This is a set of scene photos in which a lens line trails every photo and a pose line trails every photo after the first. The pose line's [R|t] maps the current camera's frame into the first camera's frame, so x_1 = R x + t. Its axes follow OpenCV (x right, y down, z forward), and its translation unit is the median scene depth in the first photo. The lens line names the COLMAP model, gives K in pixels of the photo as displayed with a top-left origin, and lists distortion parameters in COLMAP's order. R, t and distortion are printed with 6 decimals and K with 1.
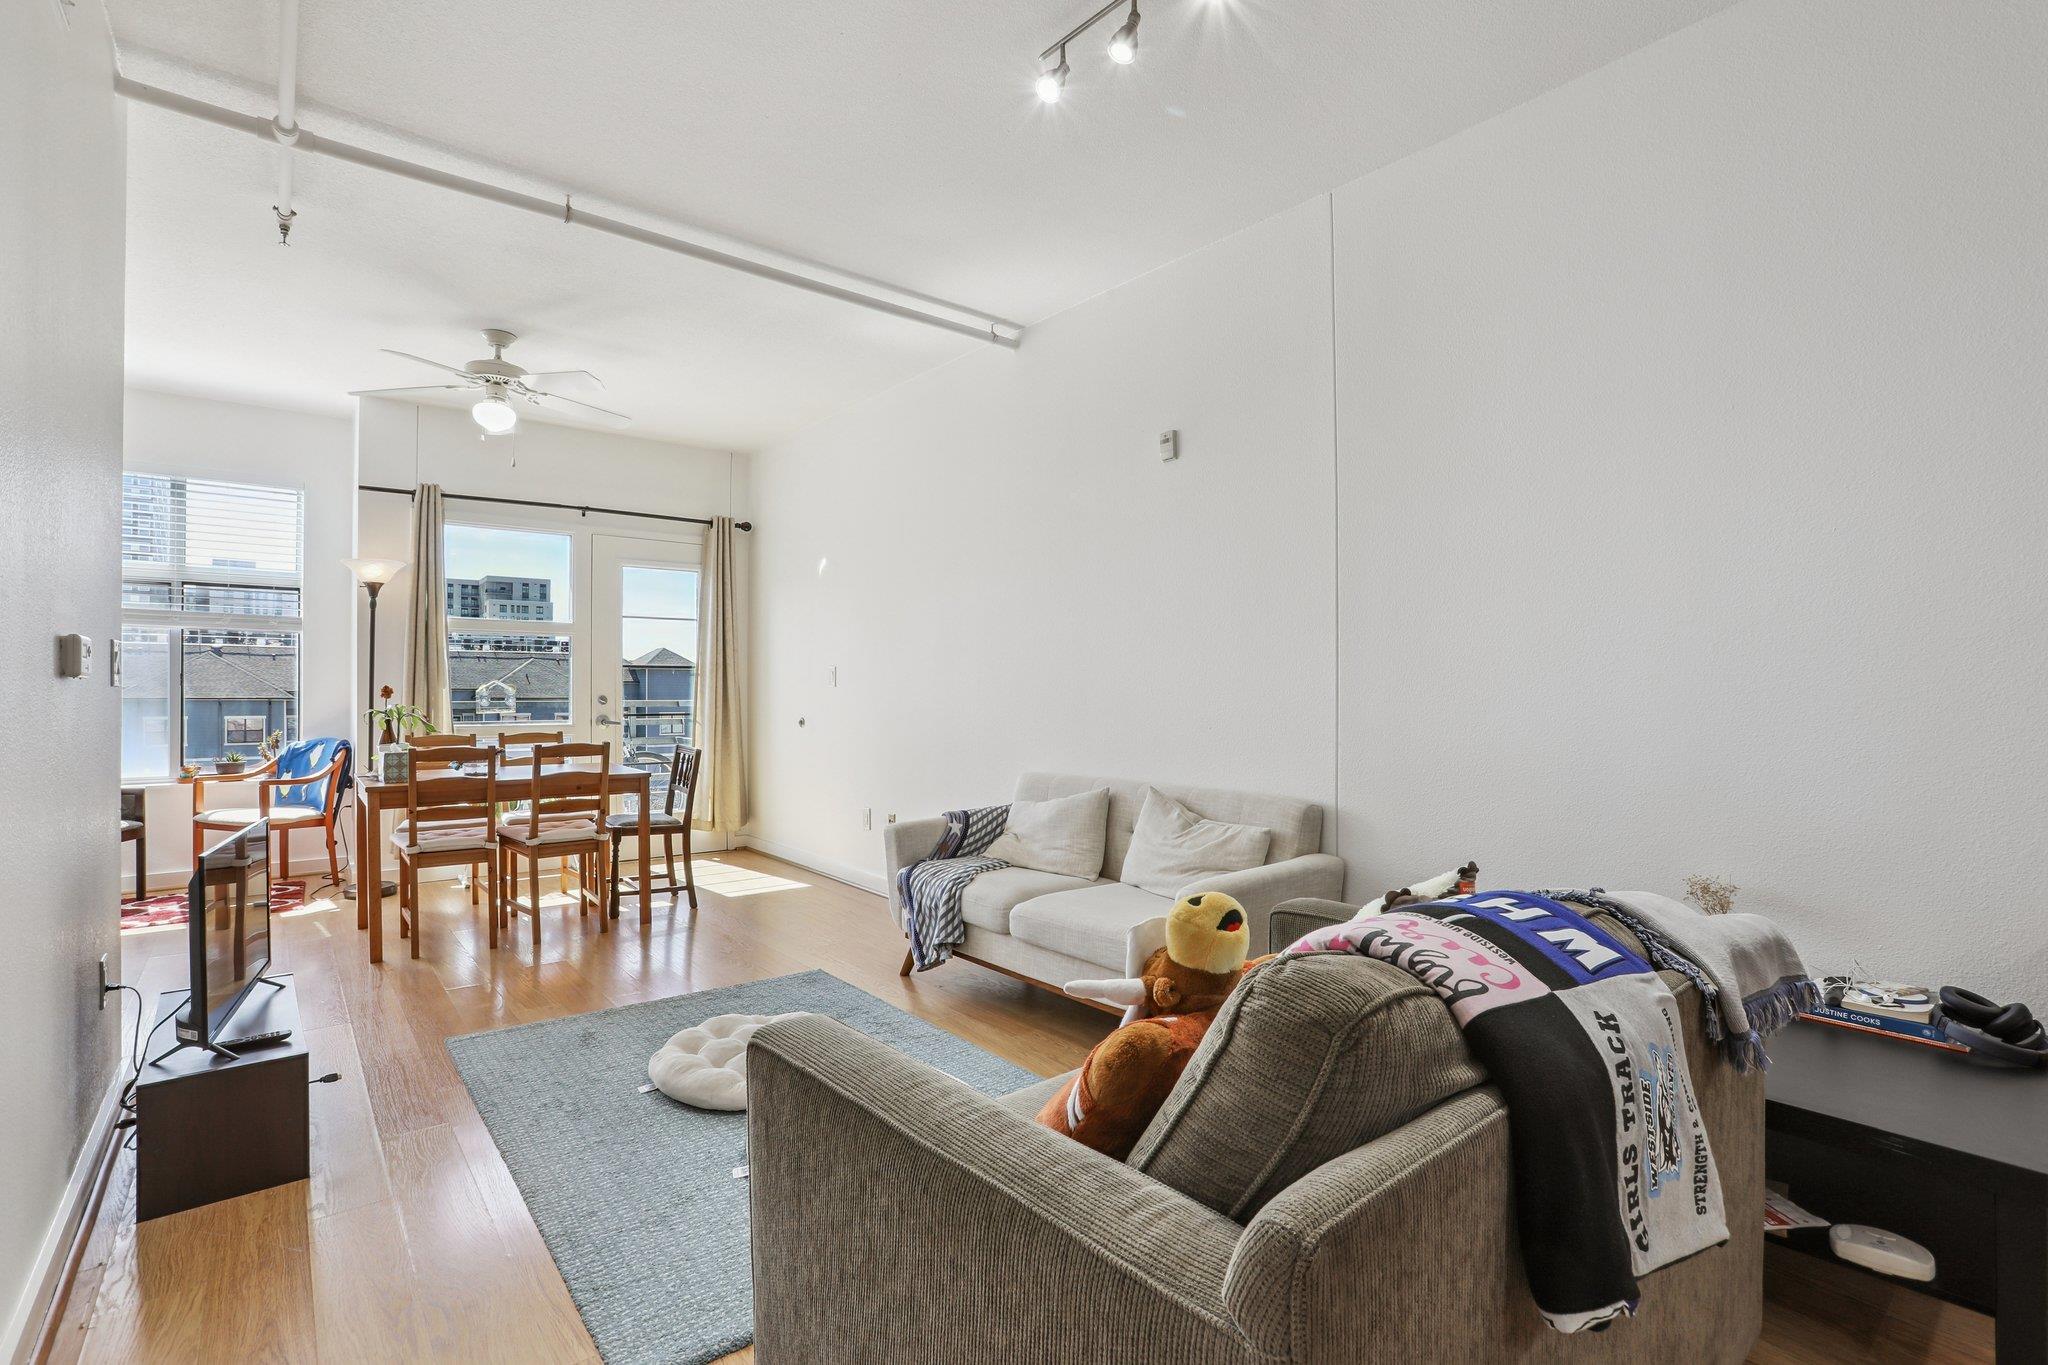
lens RADIAL K [[943.0, 0, 1024.0], [0, 943.0, 682.5], [0, 0, 1]] dist [-0.081458, 0.033227]
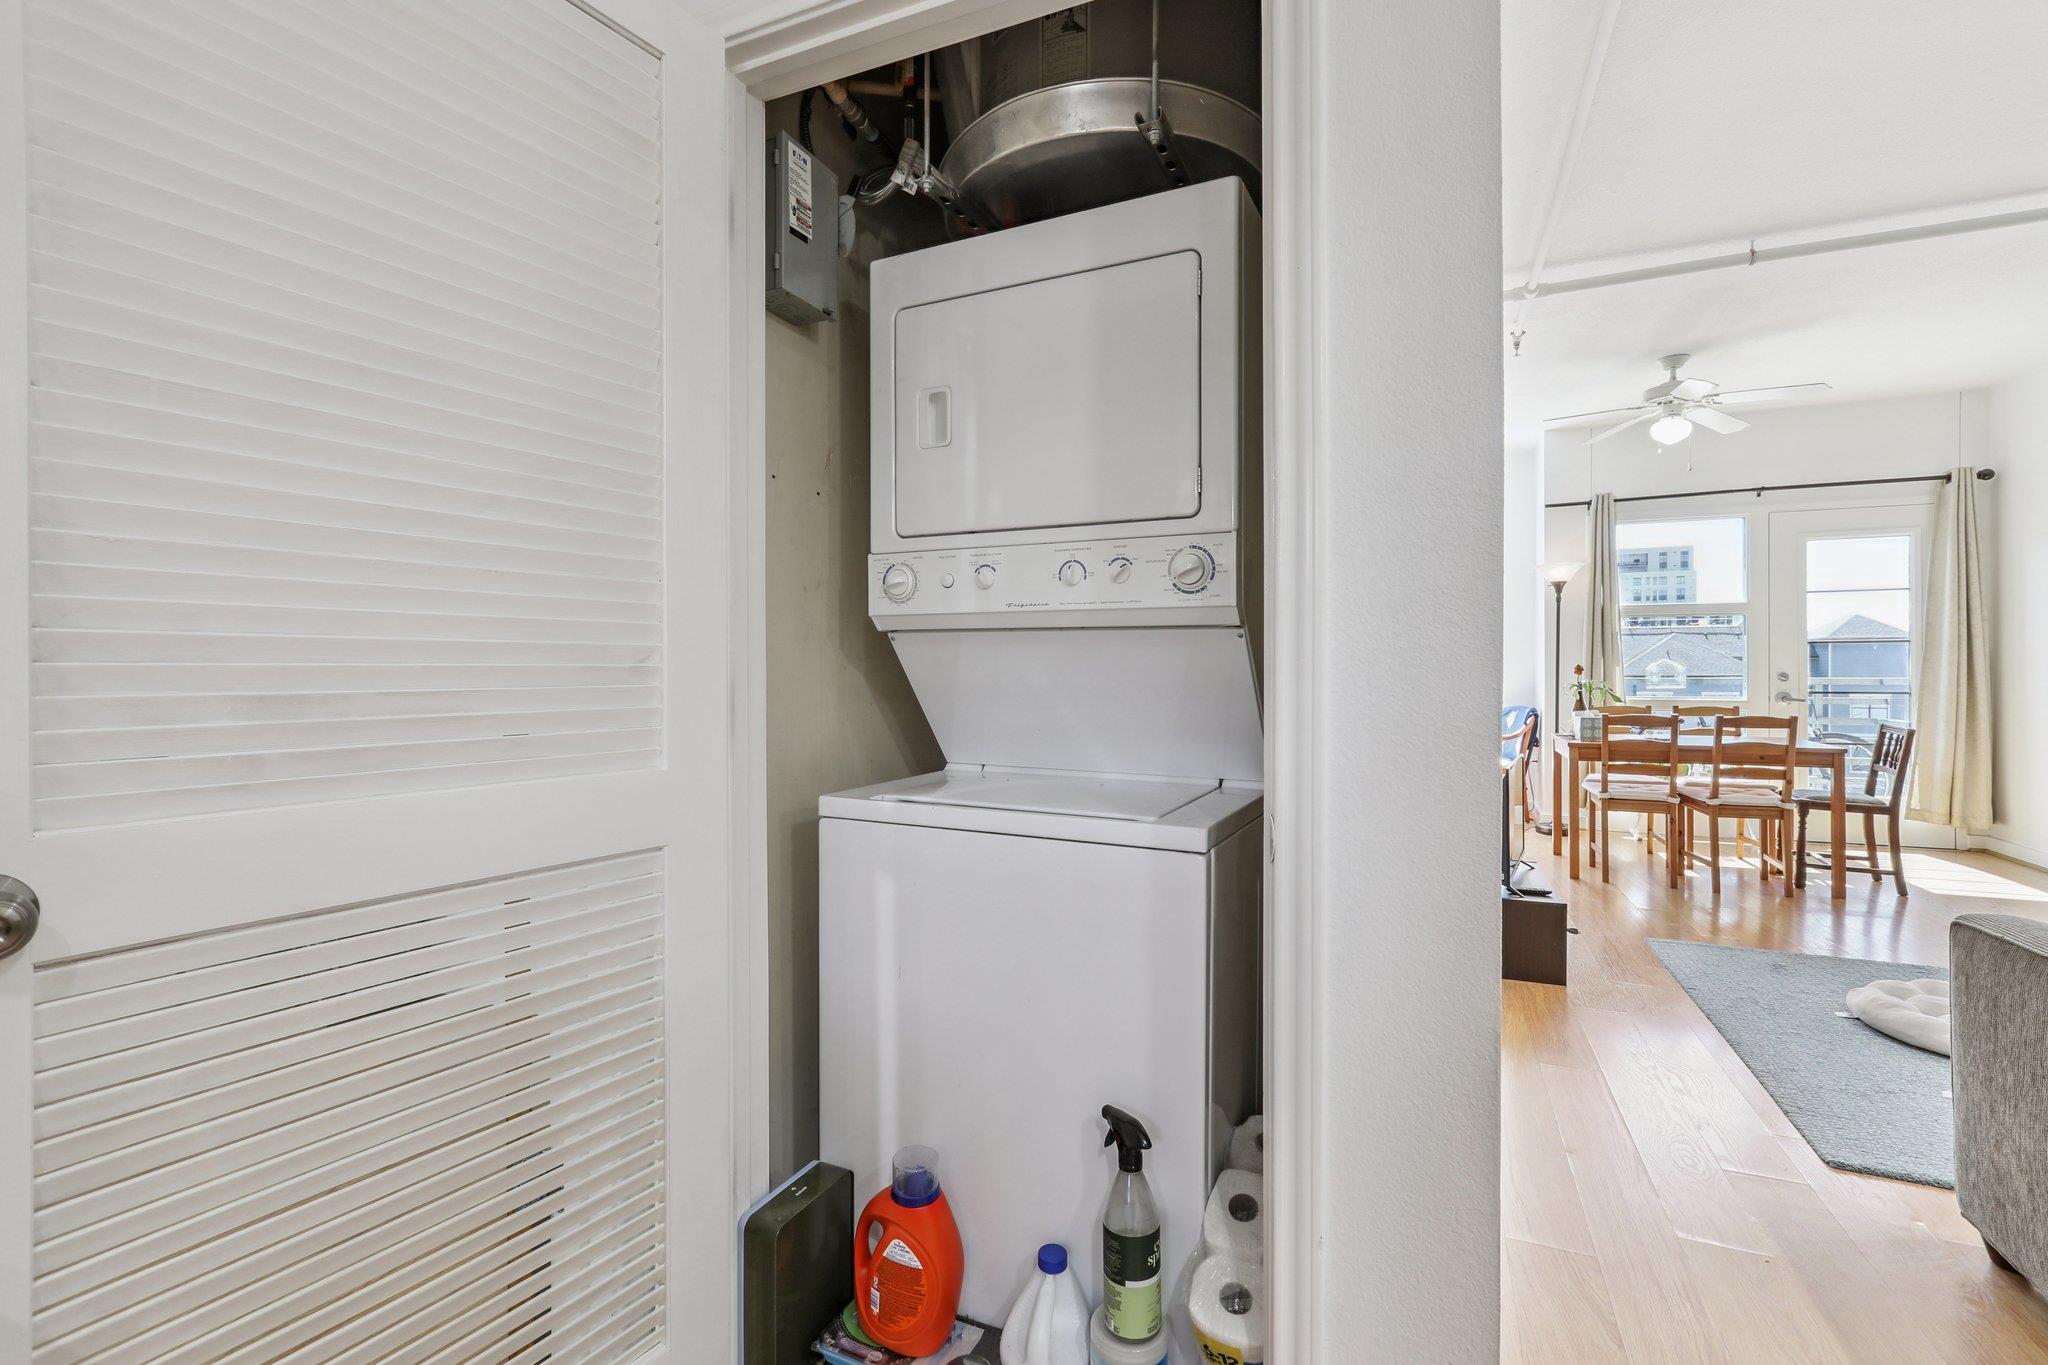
lens RADIAL K [[931.6, 0, 1021.5], [0, 931.6, 676.6], [0, 0, 1]] dist [-0.002263, 0.005543]
pose [[0.454941, 0.003827, -0.890513, 0.086711], [0.012077, 0.999872, 0.010466, -0.002670], [0.890440, -0.015517, 0.454837, -0.240012]]
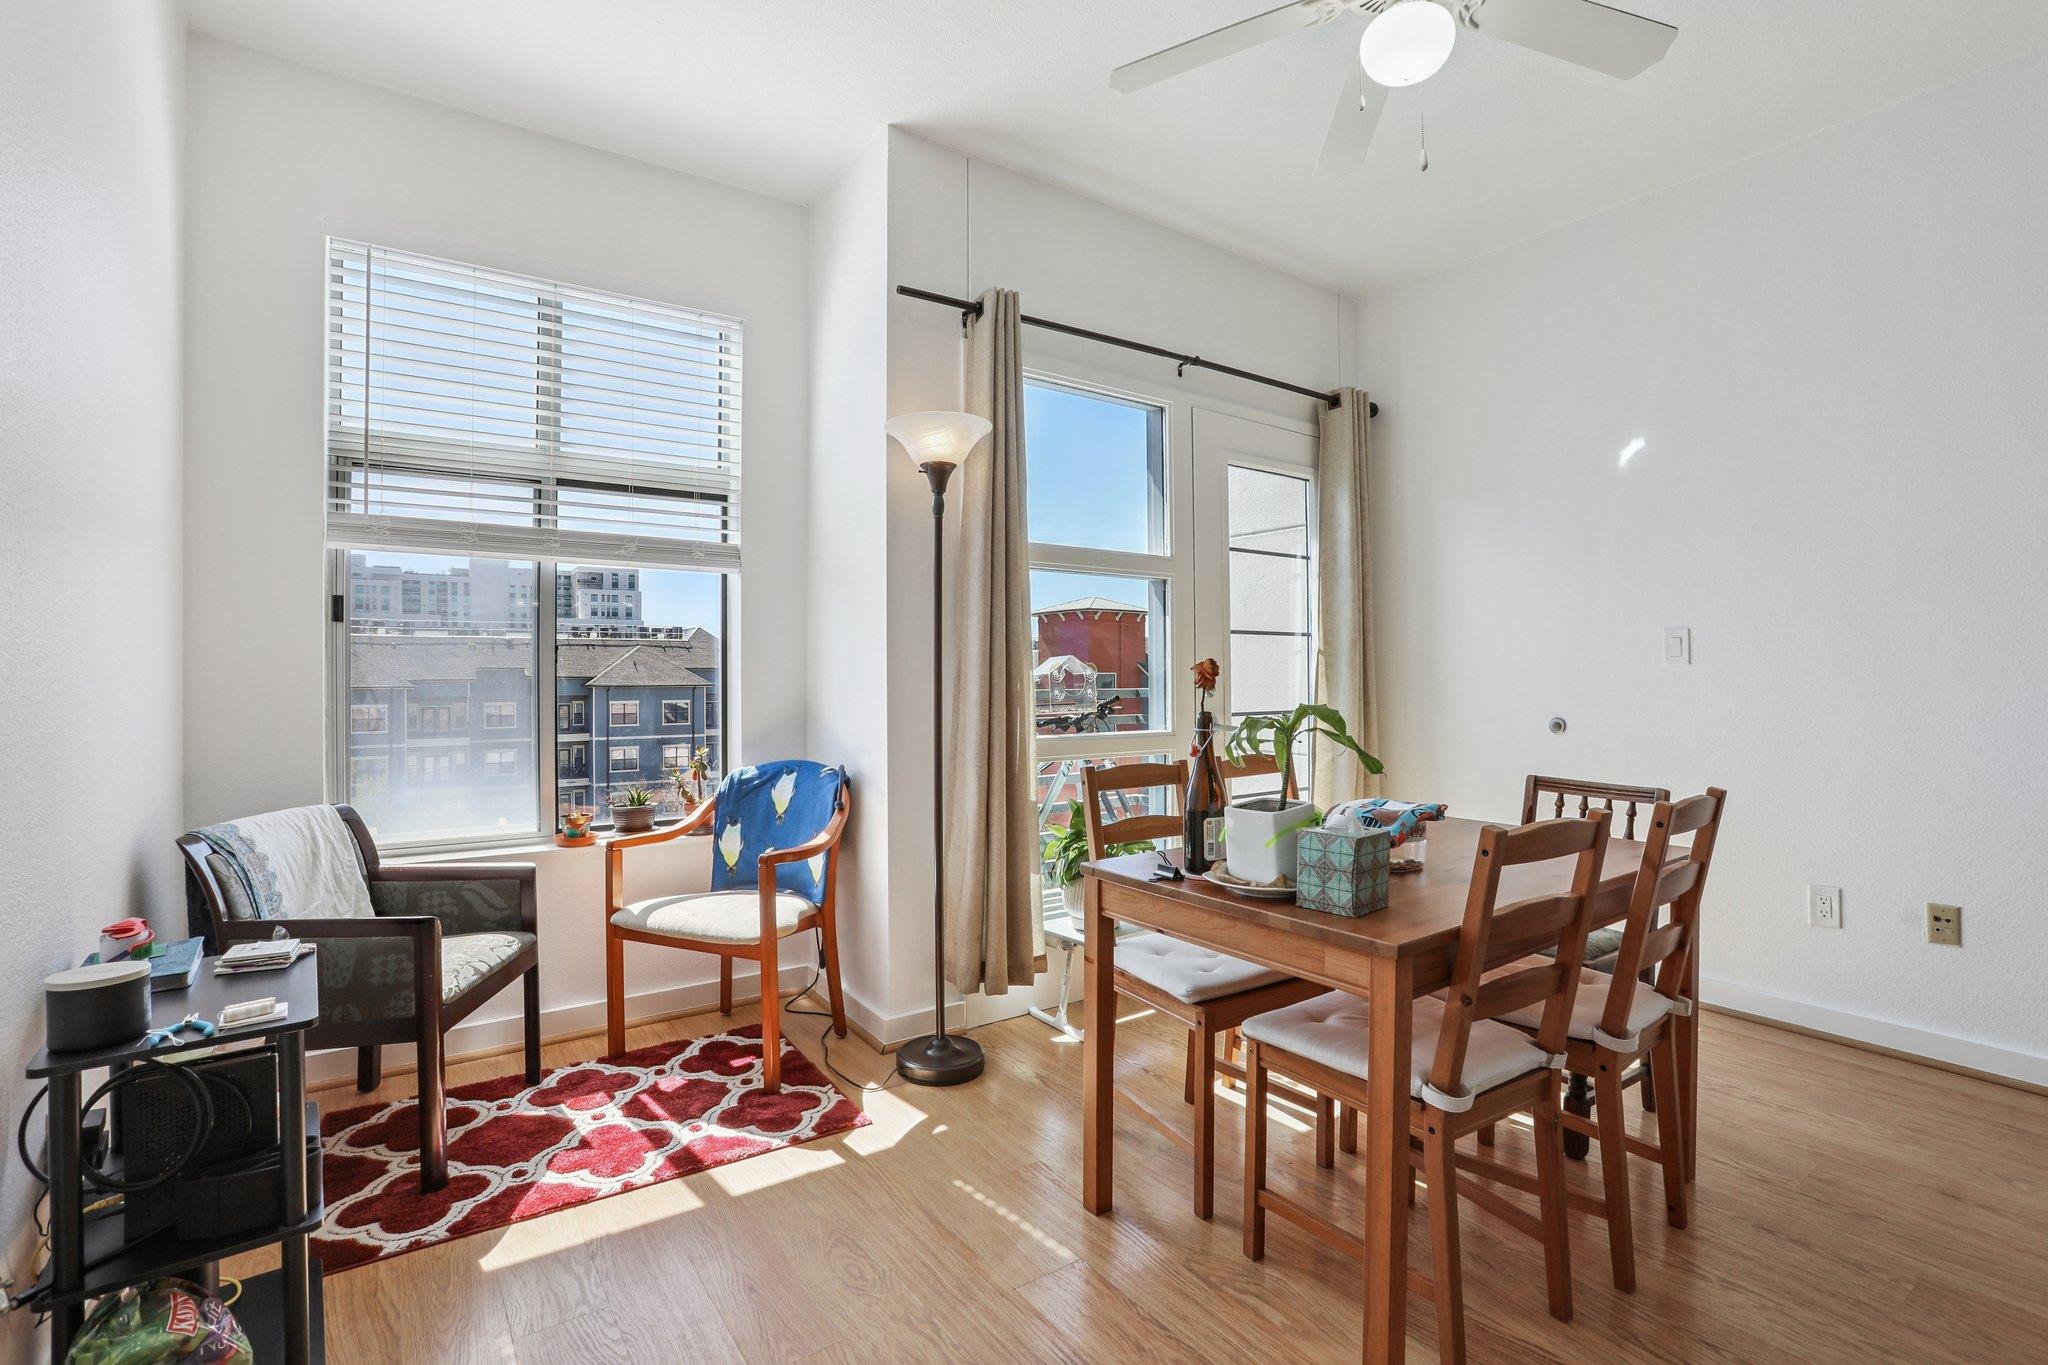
lens RADIAL K [[943.0, 0, 1024.0], [0, 943.0, 682.5], [0, 0, 1]] dist [-0.081458, 0.033227]
pose [[0.996952, -0.004287, -0.077900, -0.657503], [0.005527, 0.999861, 0.015708, 0.005714], [0.077822, -0.016091, 0.996837, 0.498440]]
